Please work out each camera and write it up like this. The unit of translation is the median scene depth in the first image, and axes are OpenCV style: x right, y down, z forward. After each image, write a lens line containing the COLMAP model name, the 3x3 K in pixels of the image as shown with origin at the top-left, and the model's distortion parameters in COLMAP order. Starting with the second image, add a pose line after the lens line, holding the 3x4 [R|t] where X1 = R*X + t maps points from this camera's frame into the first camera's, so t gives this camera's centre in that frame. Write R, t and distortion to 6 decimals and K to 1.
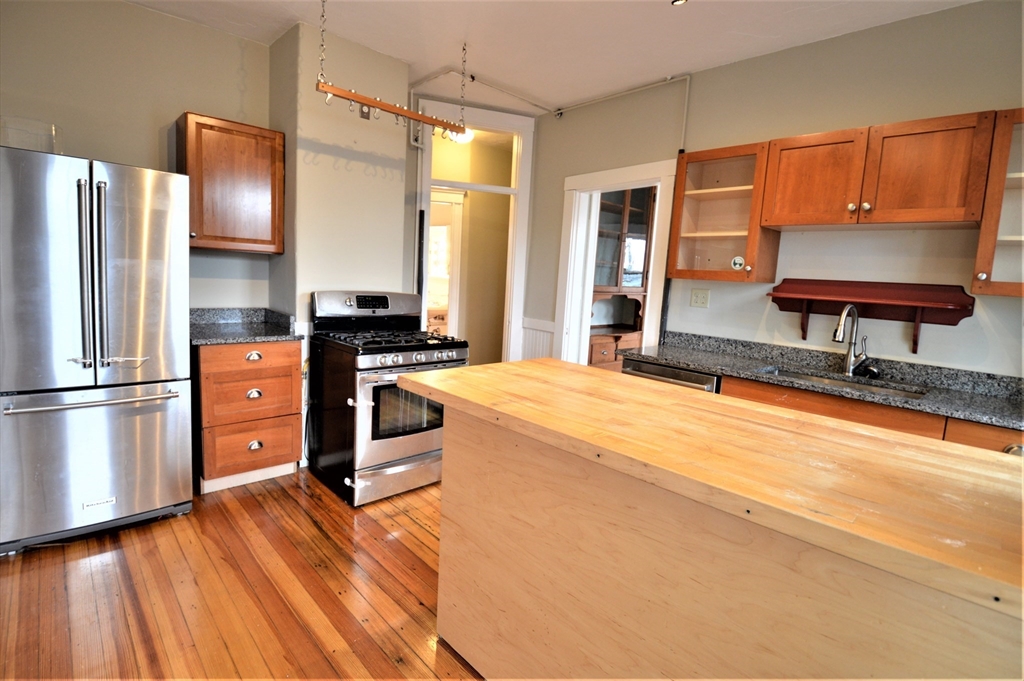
lens RADIAL K [[466.2, 0, 513.2], [0, 466.2, 335.1], [0, 0, 1]] dist [0.022350, -0.031356]
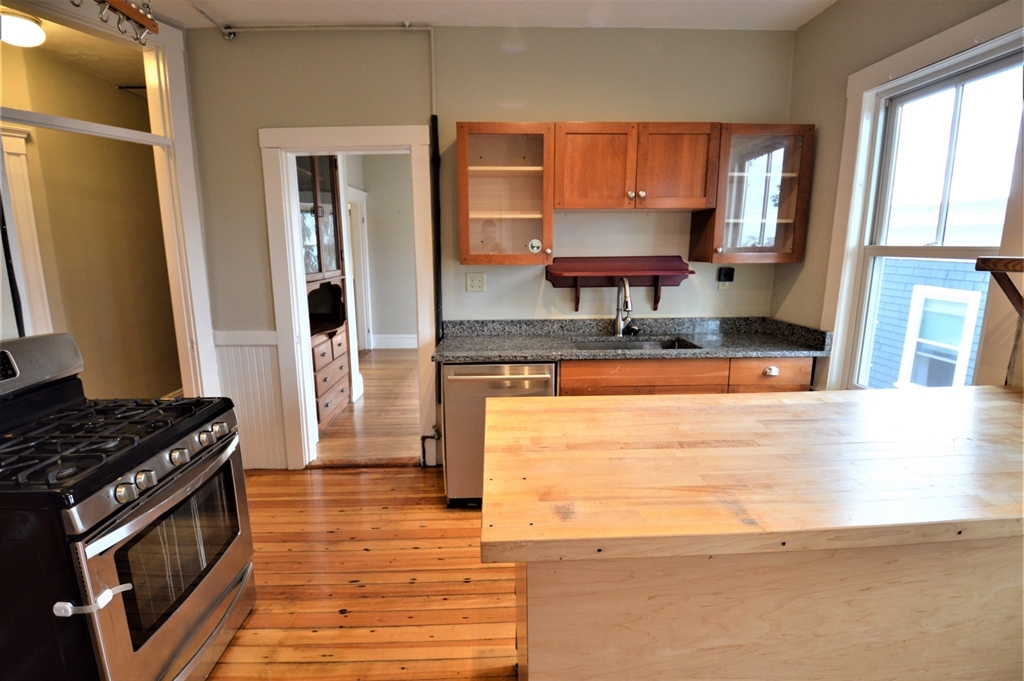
lens RADIAL K [[466.2, 0, 513.2], [0, 466.2, 335.1], [0, 0, 1]] dist [0.022350, -0.031356]
pose [[0.668768, -0.191485, 0.718389, -0.301392], [0.139856, 0.981415, 0.131398, -0.104453], [-0.730198, 0.012596, 0.683119, 0.357295]]
